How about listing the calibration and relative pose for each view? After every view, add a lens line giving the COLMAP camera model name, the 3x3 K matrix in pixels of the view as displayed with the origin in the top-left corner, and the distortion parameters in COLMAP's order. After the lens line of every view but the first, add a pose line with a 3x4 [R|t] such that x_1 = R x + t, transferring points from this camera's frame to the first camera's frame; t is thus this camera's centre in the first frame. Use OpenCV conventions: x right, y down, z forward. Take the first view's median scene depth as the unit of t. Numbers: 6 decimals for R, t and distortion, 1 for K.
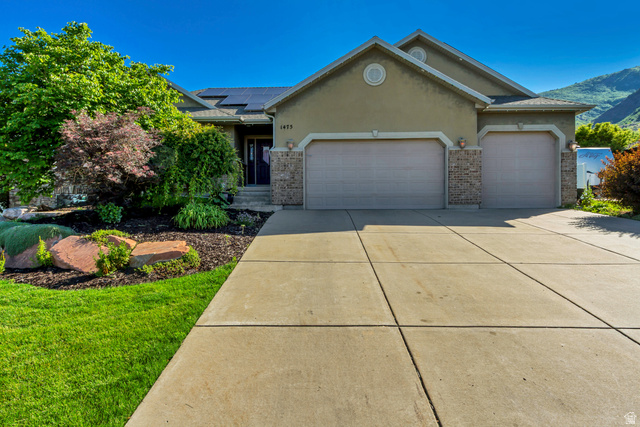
lens RADIAL K [[359.2, 0, 318.7], [0, 359.2, 215.2], [0, 0, 1]] dist [0.003547, 0.000451]
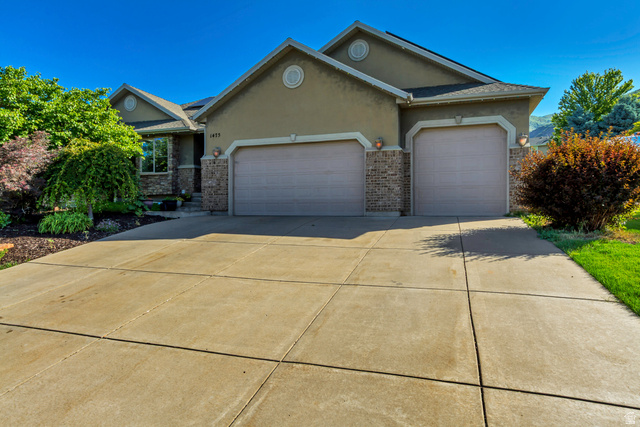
lens RADIAL K [[391.4, 0, 321.2], [0, 391.4, 213.6], [0, 0, 1]] dist [0.003481, 0.001680]
pose [[0.956011, 0.006529, -0.293257, 0.537439], [-0.008473, 0.999950, -0.005360, -0.017551], [0.293207, 0.007609, 0.956019, 0.016183]]
